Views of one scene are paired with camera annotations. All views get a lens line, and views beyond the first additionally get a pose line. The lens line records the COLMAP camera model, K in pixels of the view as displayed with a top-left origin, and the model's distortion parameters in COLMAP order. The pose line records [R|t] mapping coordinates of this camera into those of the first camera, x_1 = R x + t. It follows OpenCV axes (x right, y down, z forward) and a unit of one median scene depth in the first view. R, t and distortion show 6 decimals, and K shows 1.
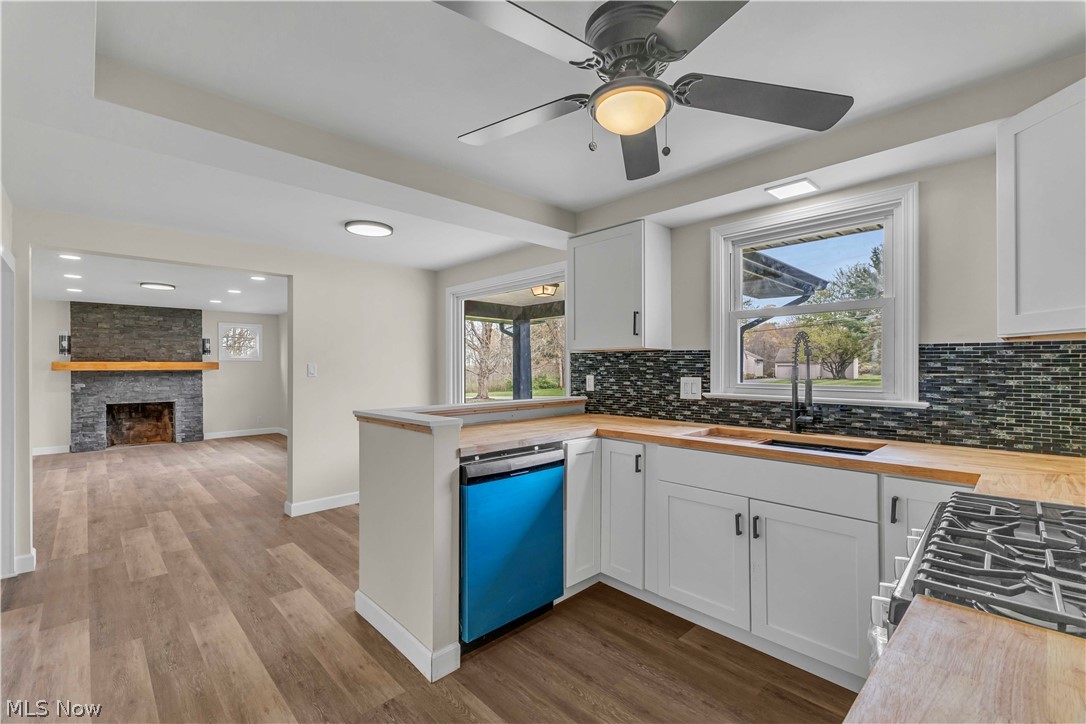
lens RADIAL K [[470.8, 0, 539.5], [0, 470.8, 365.9], [0, 0, 1]] dist [0.009421, -0.001154]
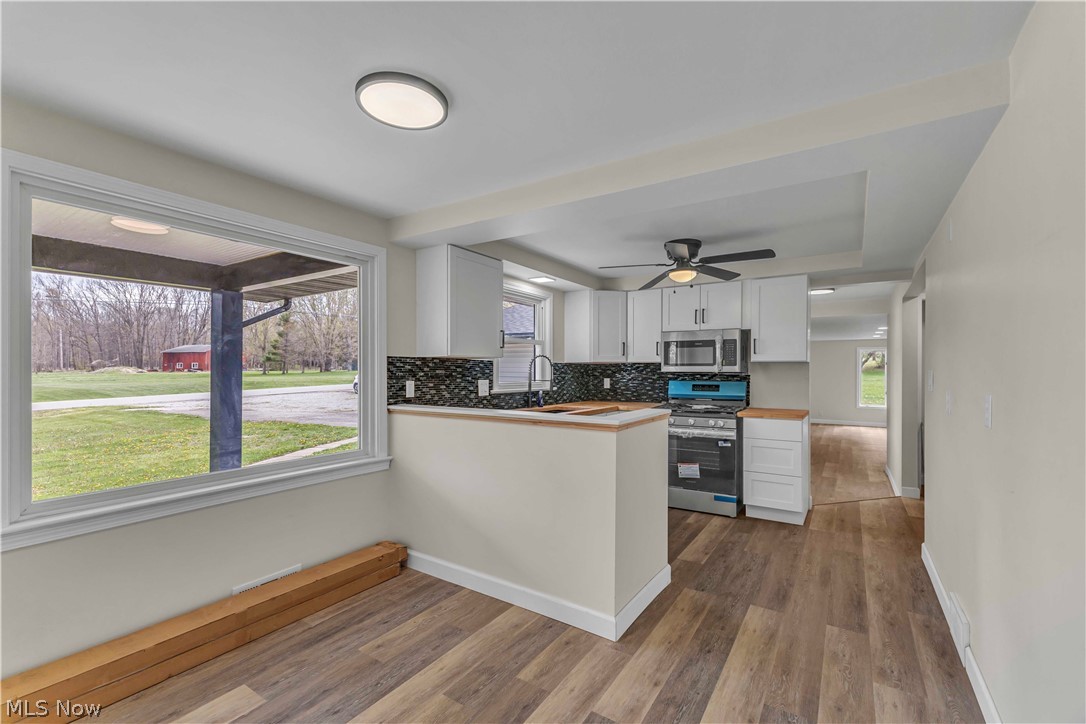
lens RADIAL K [[470.8, 0, 538.2], [0, 470.8, 371.1], [0, 0, 1]] dist [0.009421, -0.001154]
pose [[-0.220131, 0.001619, 0.975469, -1.075109], [-0.004553, 0.999986, -0.002687, 0.001438], [-0.975460, -0.005033, -0.220121, 1.168502]]
